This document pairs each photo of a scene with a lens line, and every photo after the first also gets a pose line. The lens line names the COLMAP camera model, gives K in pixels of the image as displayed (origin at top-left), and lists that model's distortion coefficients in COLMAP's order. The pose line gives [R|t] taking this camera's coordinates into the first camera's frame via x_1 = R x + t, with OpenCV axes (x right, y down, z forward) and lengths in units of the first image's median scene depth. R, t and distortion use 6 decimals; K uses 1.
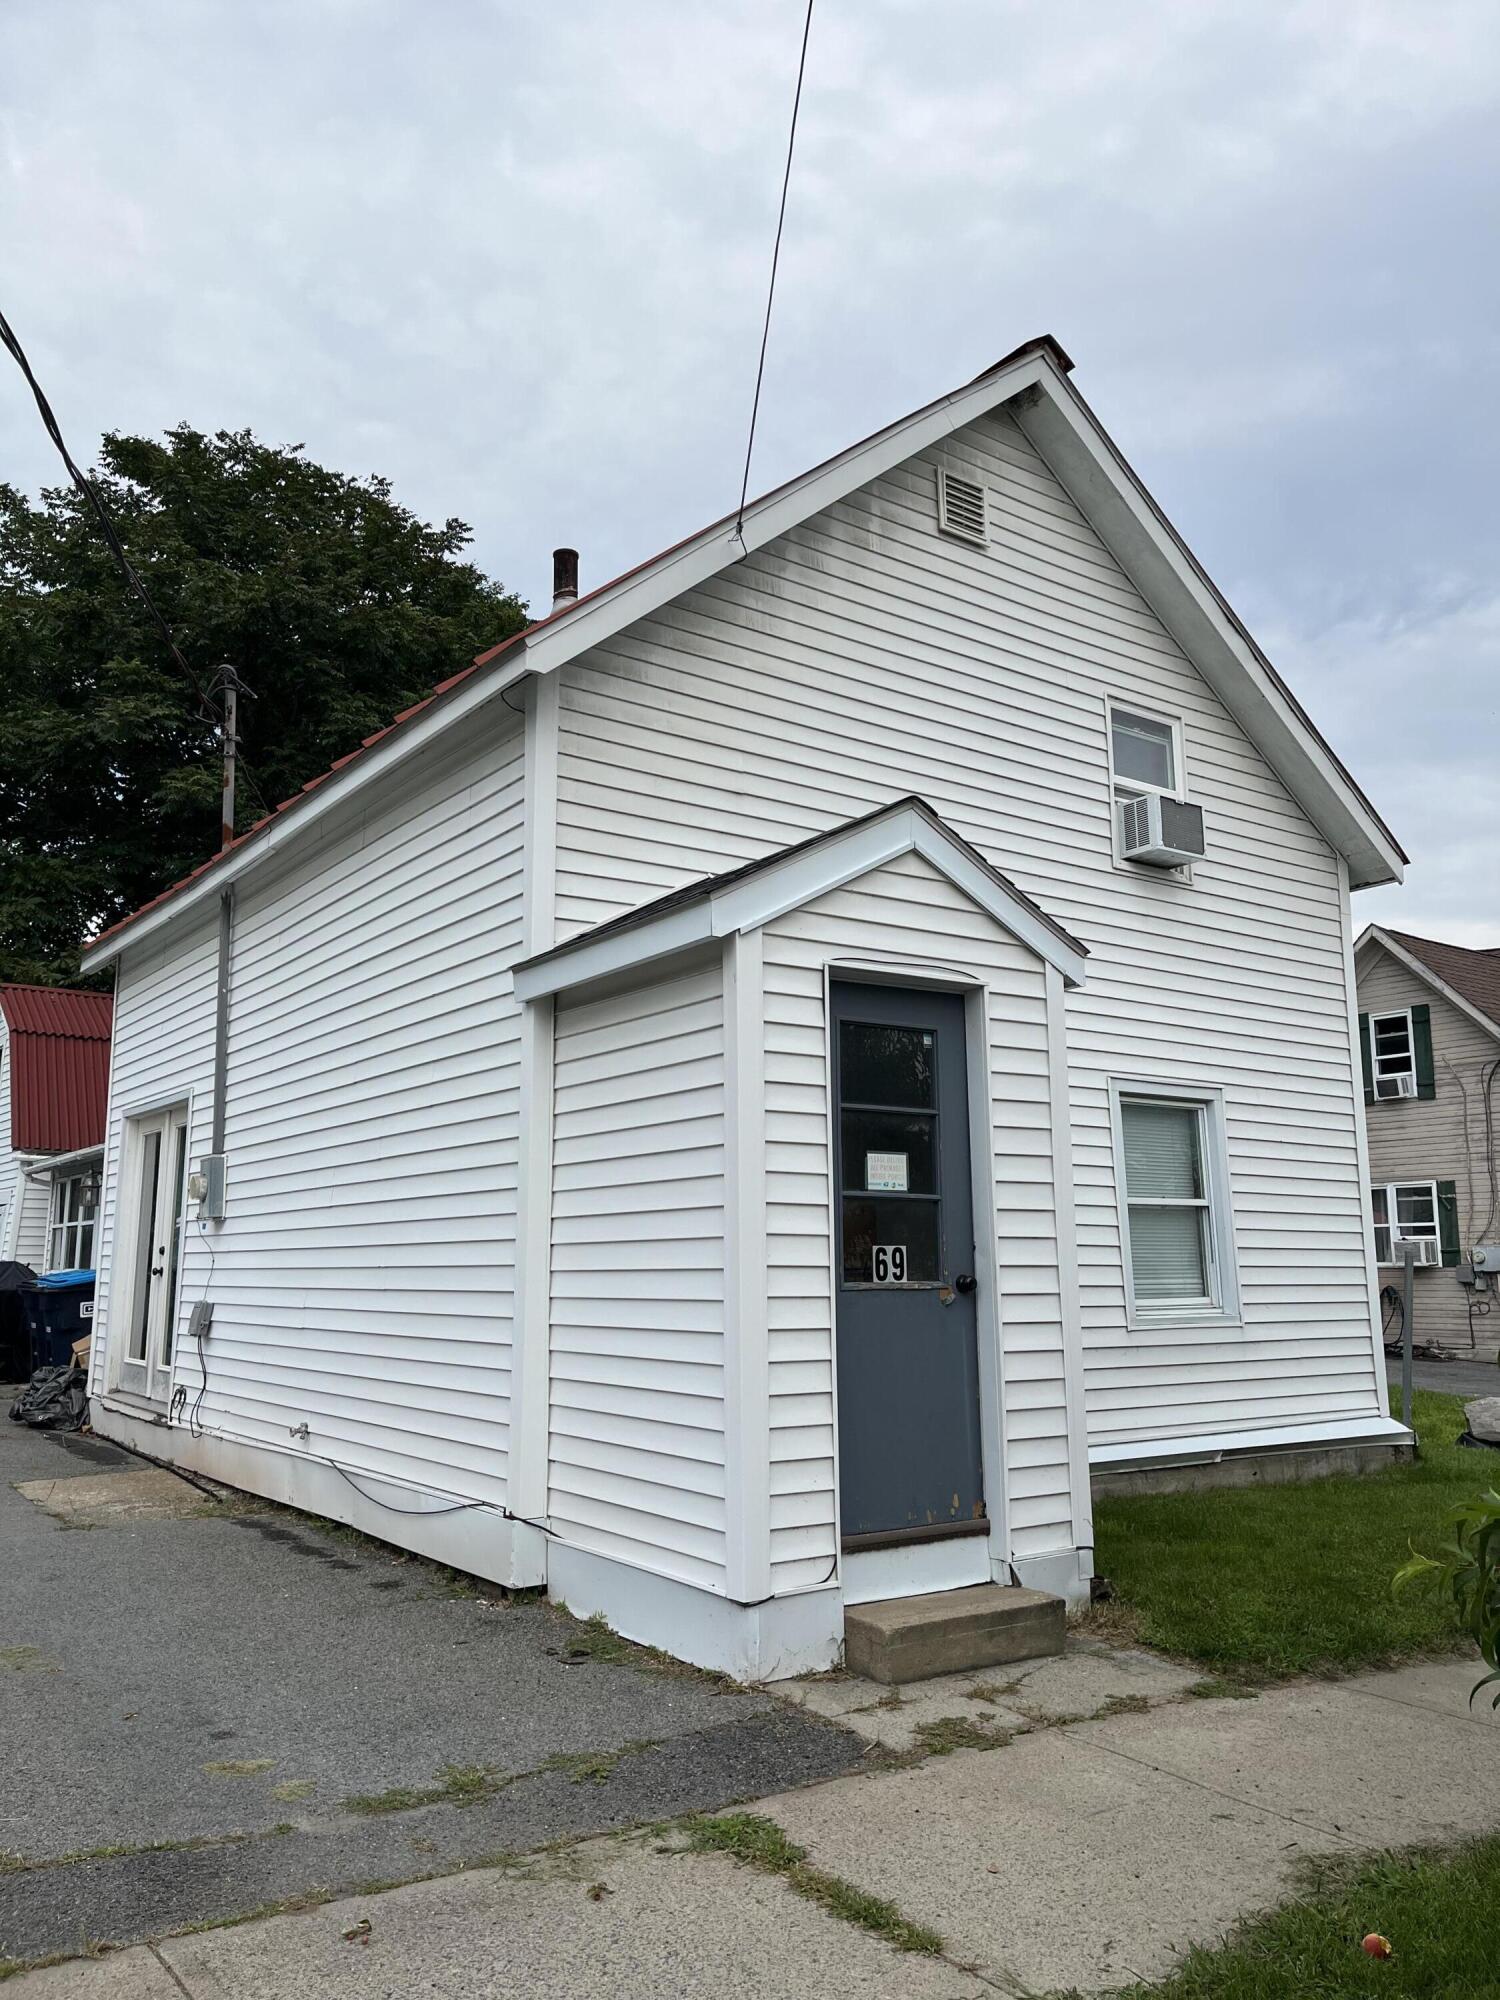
lens RADIAL K [[1480.3, 0, 753.3], [0, 1480.3, 1008.6], [0, 0, 1]] dist [0.106625, -0.145676]
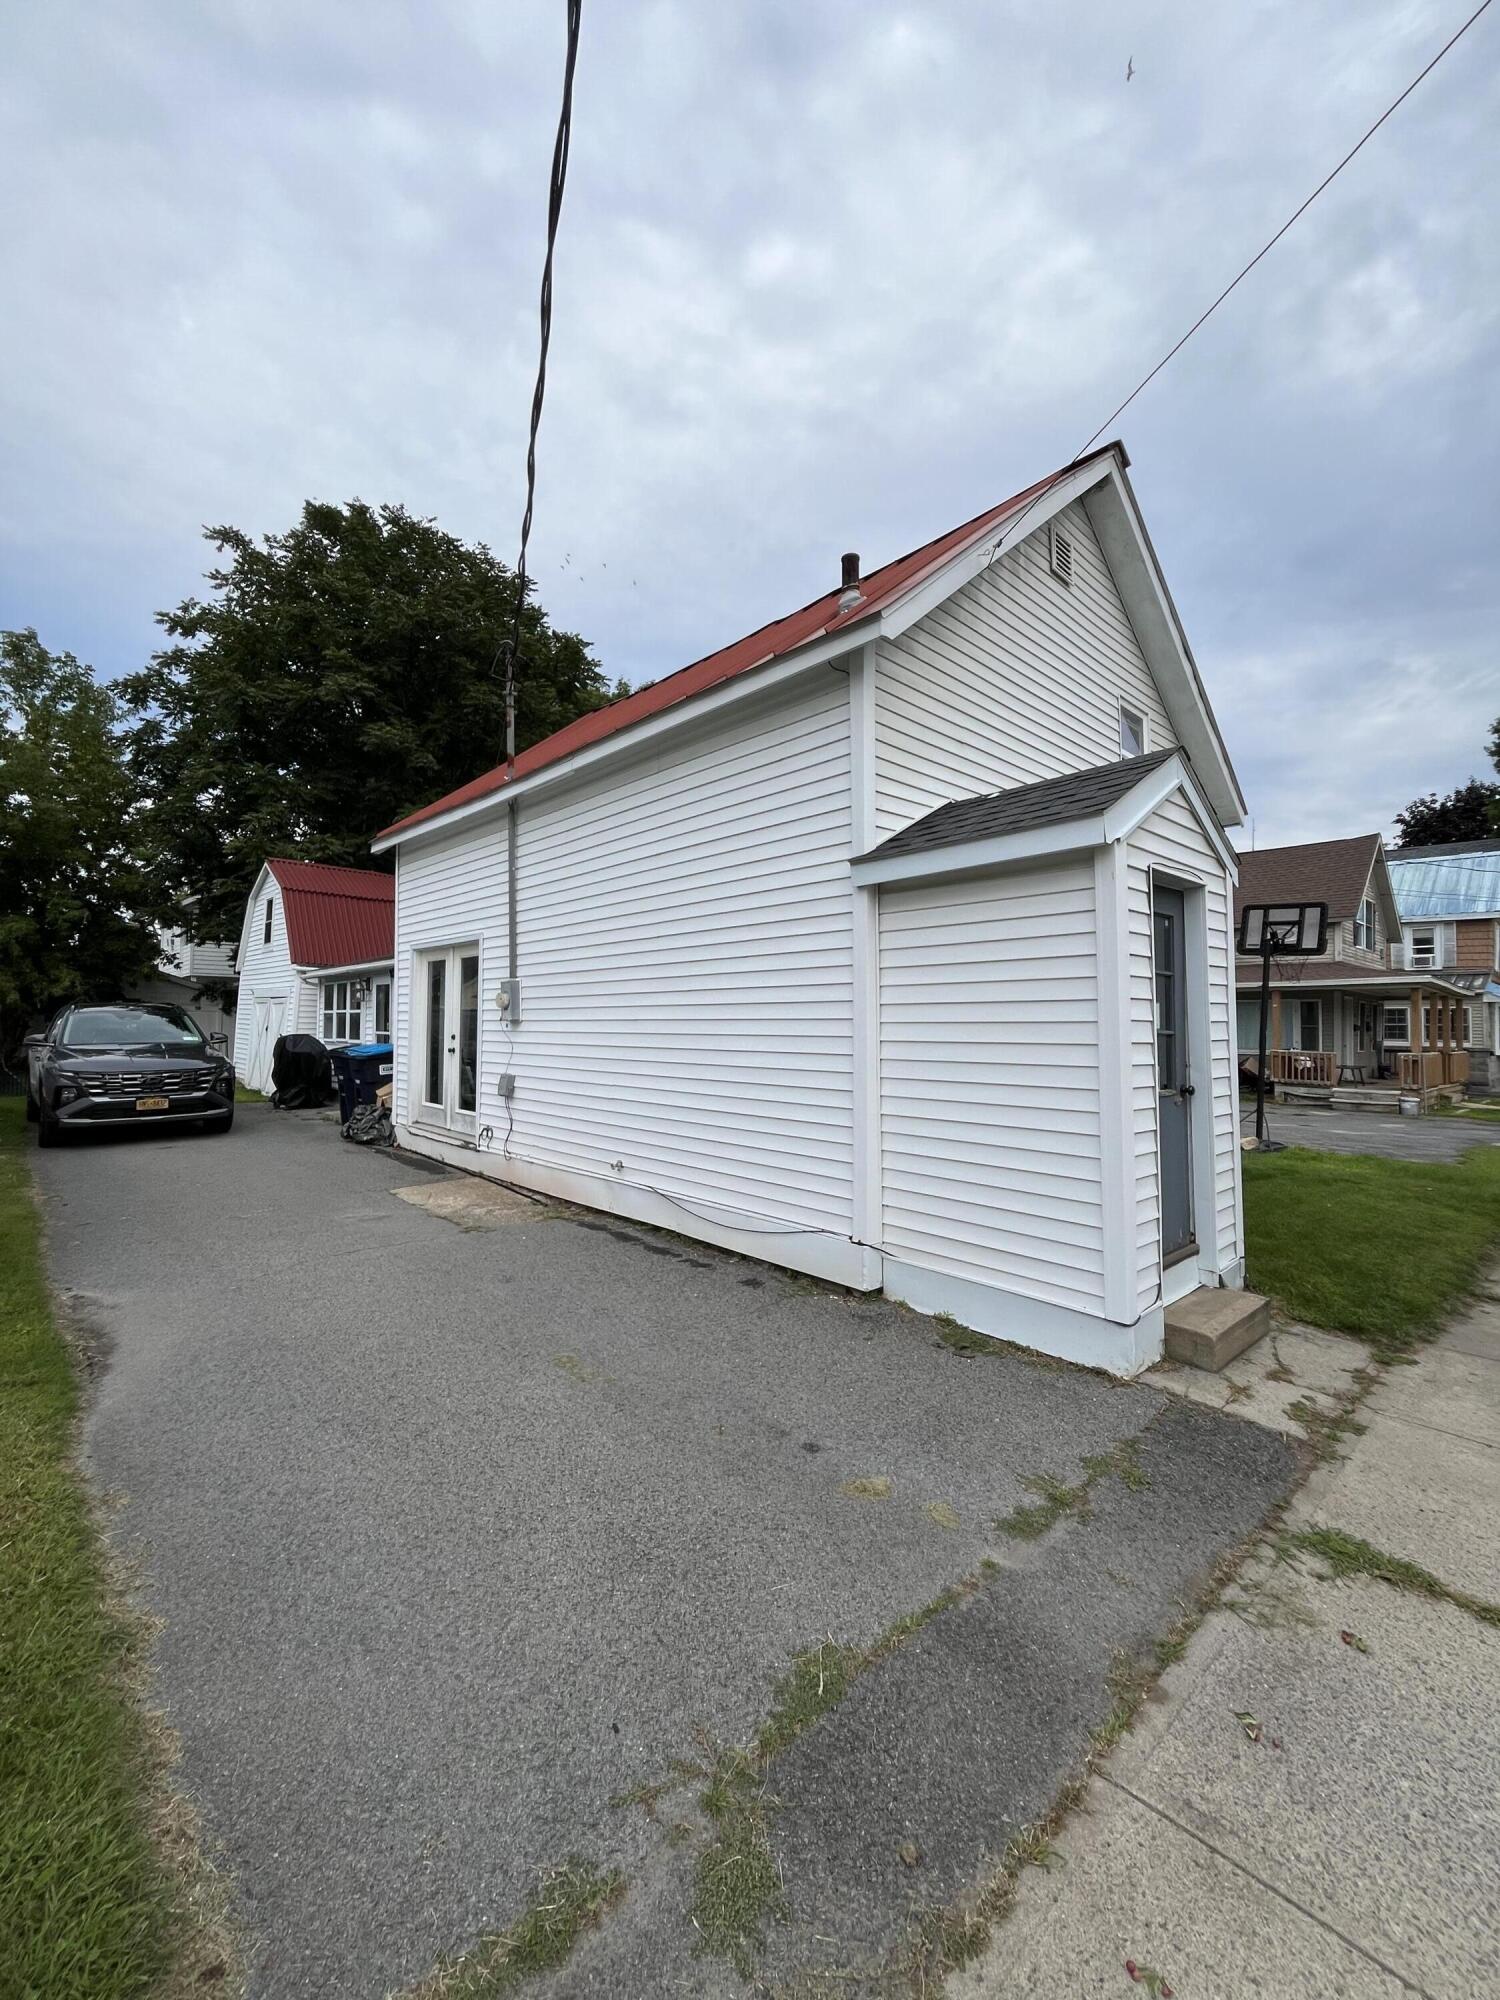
lens RADIAL K [[814.9, 0, 753.3], [0, 814.9, 995.8], [0, 0, 1]] dist [-0.001443, -0.000388]
pose [[0.991746, 0.012818, 0.127572, -0.336837], [-0.029653, 0.990945, 0.130957, -0.000569], [-0.124738, -0.133659, 0.983146, 0.244051]]
